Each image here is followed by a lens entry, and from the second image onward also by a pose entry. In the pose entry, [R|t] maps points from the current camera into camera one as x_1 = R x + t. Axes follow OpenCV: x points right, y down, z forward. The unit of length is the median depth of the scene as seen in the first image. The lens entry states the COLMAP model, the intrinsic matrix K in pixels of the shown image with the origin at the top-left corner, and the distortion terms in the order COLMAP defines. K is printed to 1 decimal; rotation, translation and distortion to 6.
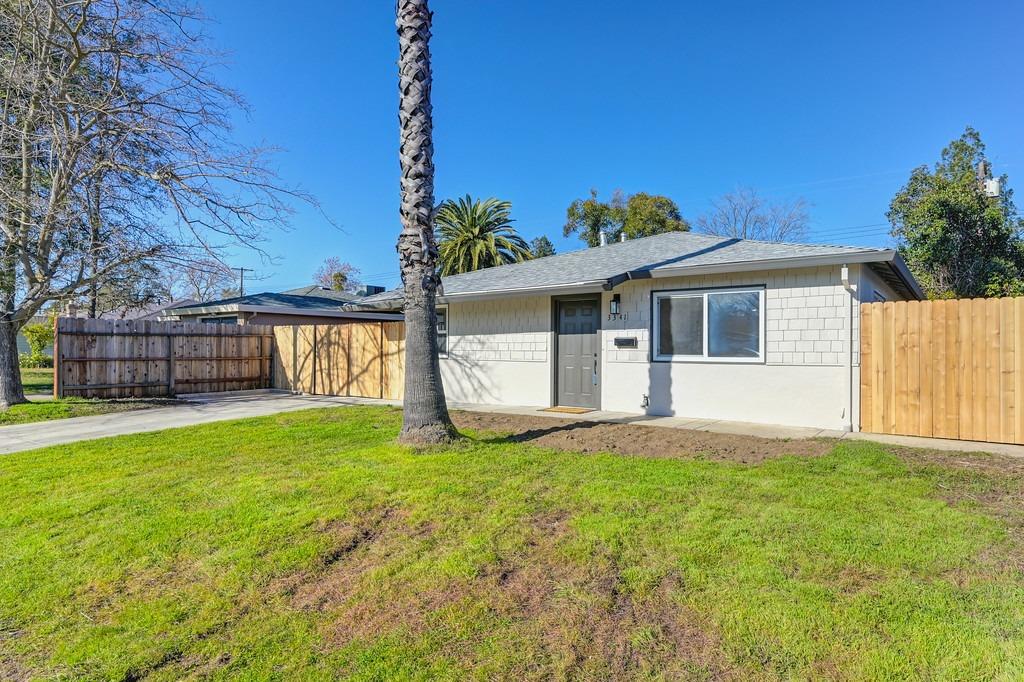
lens RADIAL K [[617.7, 0, 512.0], [0, 617.7, 341.0], [0, 0, 1]] dist [-0.002022, -0.000156]
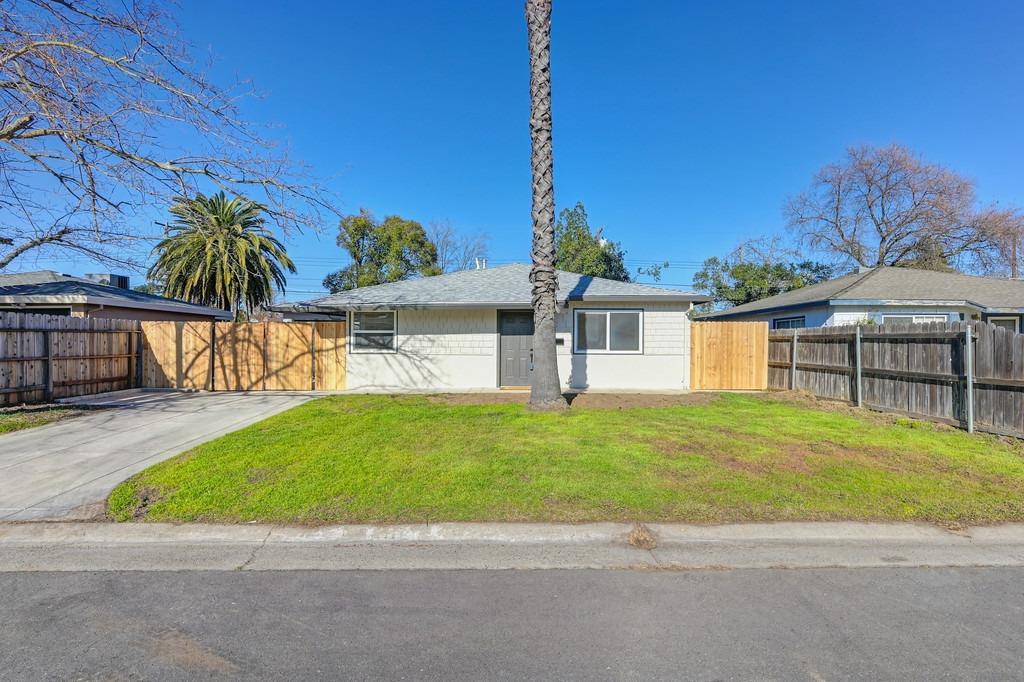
lens RADIAL K [[540.7, 0, 512.0], [0, 540.7, 341.0], [0, 0, 1]] dist [0.000429, 0.000184]
pose [[0.793088, -0.000080, 0.609107, -0.504975], [-0.008149, 0.999909, 0.010741, -0.008709], [-0.609052, -0.013482, 0.793015, 0.008046]]
